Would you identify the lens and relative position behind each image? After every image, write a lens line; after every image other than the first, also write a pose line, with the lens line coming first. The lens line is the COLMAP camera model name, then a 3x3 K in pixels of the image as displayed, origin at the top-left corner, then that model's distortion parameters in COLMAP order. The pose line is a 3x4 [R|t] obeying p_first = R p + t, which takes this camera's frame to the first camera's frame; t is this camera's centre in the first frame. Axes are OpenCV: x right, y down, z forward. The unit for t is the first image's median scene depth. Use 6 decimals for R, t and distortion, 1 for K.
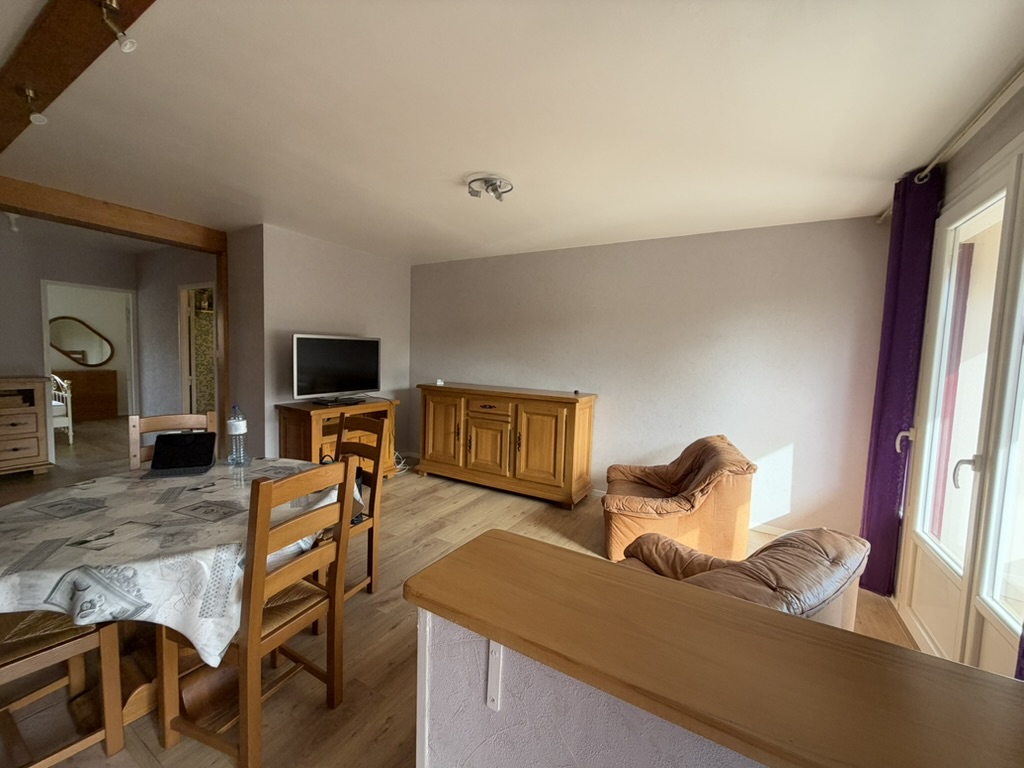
lens RADIAL K [[406.9, 0, 507.3], [0, 406.9, 384.6], [0, 0, 1]] dist [0.000070, -0.000255]
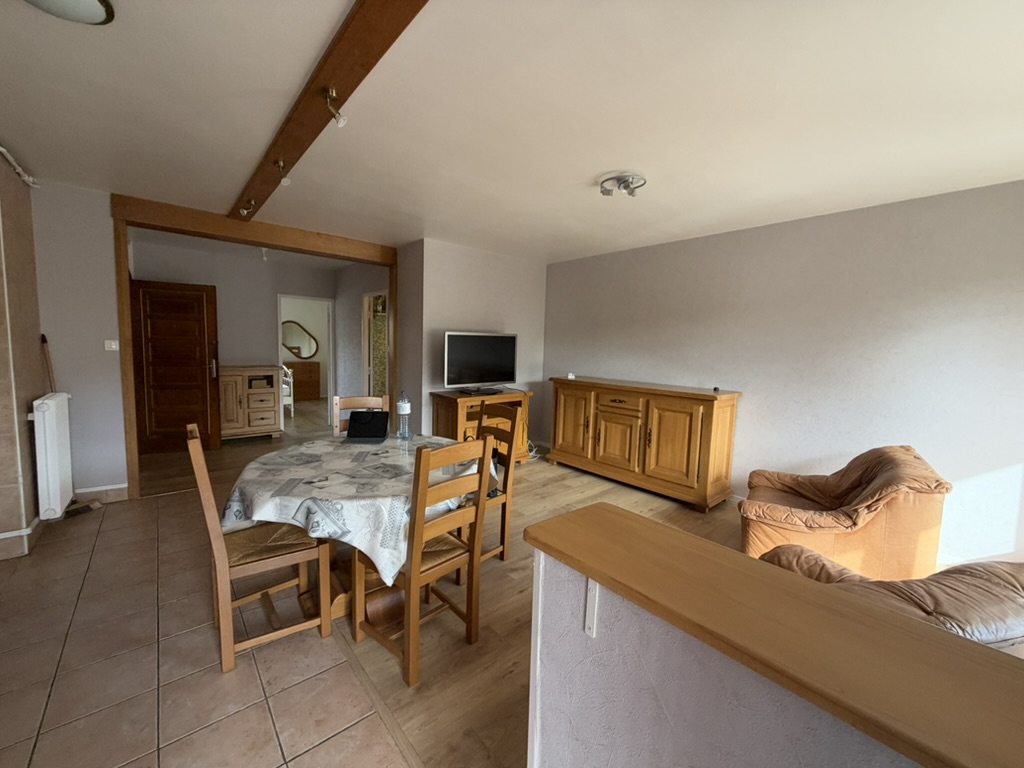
lens RADIAL K [[407.9, 0, 509.0], [0, 407.9, 383.1], [0, 0, 1]] dist [-0.001106, -0.000192]
pose [[0.947980, 0.024392, -0.317395, 0.029279], [-0.021329, 0.999686, 0.013122, 0.004195], [0.317616, -0.005670, 0.948203, -0.069192]]
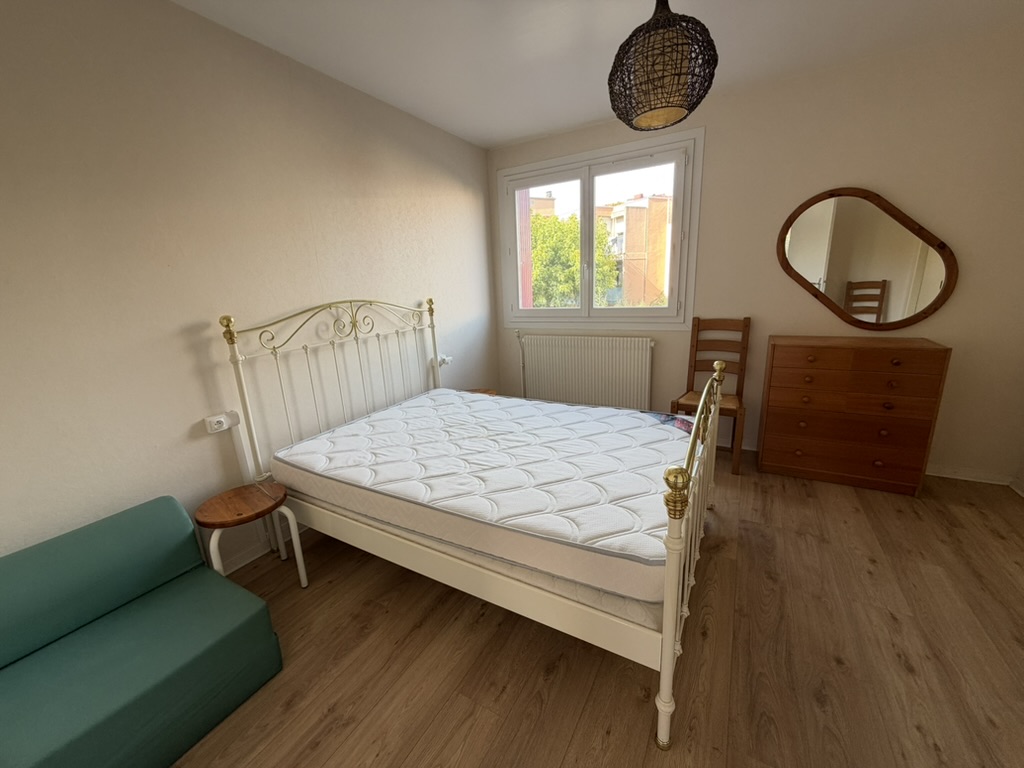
lens RADIAL K [[406.9, 0, 507.3], [0, 406.9, 384.6], [0, 0, 1]] dist [0.000070, -0.000255]
pose [[0.001664, 0.208587, -0.978002, -1.838075], [-0.022555, 0.977763, 0.208497, -0.174636], [0.999744, 0.021711, 0.006332, 1.865196]]
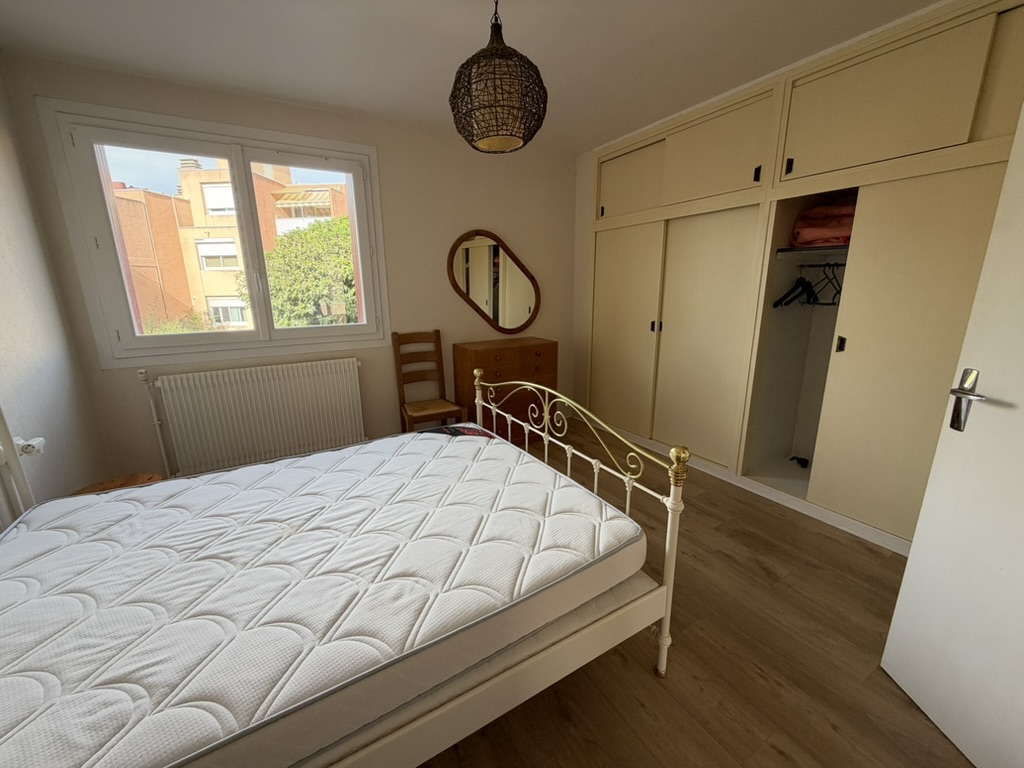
lens RADIAL K [[406.9, 0, 507.3], [0, 406.9, 384.6], [0, 0, 1]] dist [0.000070, -0.000255]
pose [[0.869948, 0.076635, -0.487152, -2.137810], [0.005061, 0.986412, 0.164213, -0.175822], [0.493117, -0.145322, 0.857740, 1.527188]]
